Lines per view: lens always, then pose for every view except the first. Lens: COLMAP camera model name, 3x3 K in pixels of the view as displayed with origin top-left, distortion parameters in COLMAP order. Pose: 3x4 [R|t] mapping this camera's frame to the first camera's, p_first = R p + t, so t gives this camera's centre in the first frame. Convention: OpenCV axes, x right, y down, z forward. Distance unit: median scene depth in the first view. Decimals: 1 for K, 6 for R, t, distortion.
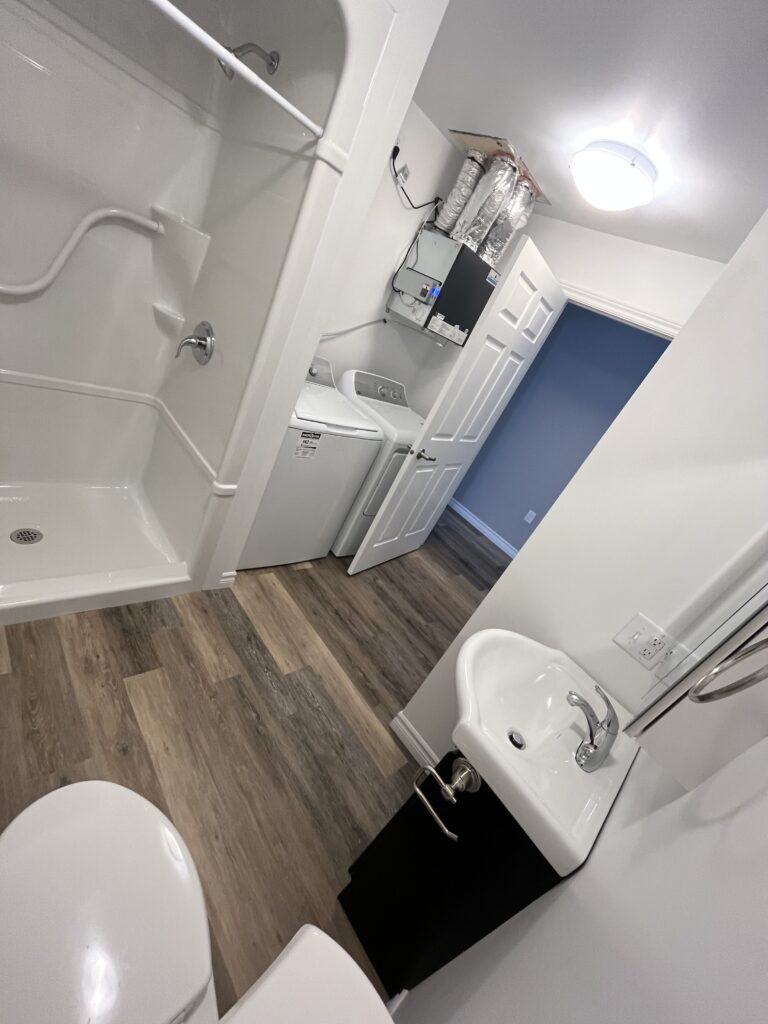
lens RADIAL K [[415.1, 0, 384.0], [0, 415.1, 512.0], [0, 0, 1]] dist [-0.000504, -0.000096]
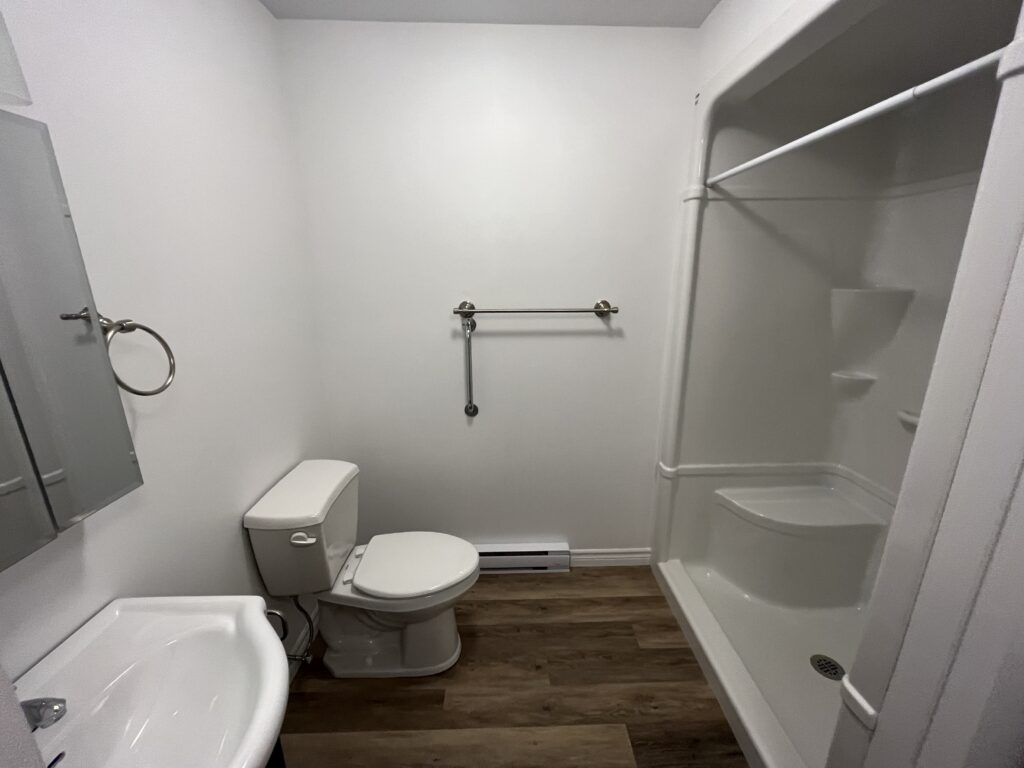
lens RADIAL K [[415.1, 0, 512.0], [0, 415.1, 384.0], [0, 0, 1]] dist [-0.000504, -0.000096]
pose [[-0.597326, -0.216243, -0.772296, 0.430636], [-0.584716, 0.776509, 0.234822, -0.275908], [0.548916, 0.591839, -0.590270, 0.978402]]
